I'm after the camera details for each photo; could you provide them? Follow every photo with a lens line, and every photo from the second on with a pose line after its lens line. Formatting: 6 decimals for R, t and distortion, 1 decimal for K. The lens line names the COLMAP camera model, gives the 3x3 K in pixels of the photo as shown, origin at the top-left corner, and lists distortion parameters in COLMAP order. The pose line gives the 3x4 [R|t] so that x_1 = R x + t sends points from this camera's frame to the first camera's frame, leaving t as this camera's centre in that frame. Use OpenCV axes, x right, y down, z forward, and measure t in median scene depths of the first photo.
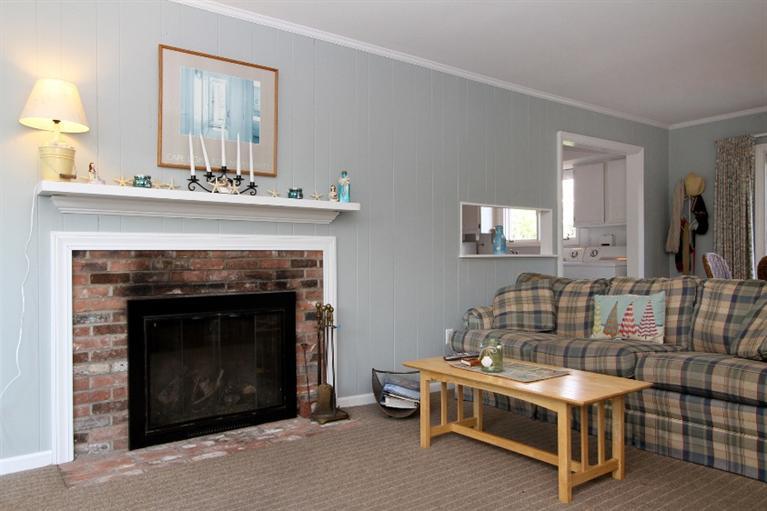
lens RADIAL K [[595.8, 0, 382.6], [0, 595.8, 255.6], [0, 0, 1]] dist [0.063242, 0.007286]
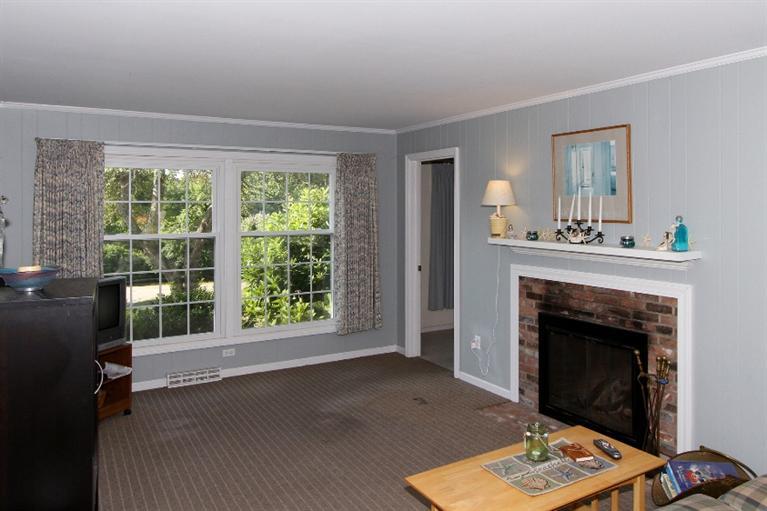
lens RADIAL K [[518.1, 0, 373.4], [0, 518.1, 211.6], [0, 0, 1]] dist [0.005243, -0.001619]
pose [[-0.064085, 0.005316, -0.997930, 0.819215], [0.031856, 0.999487, 0.003278, -0.178758], [0.997436, -0.031580, -0.064222, 0.624641]]
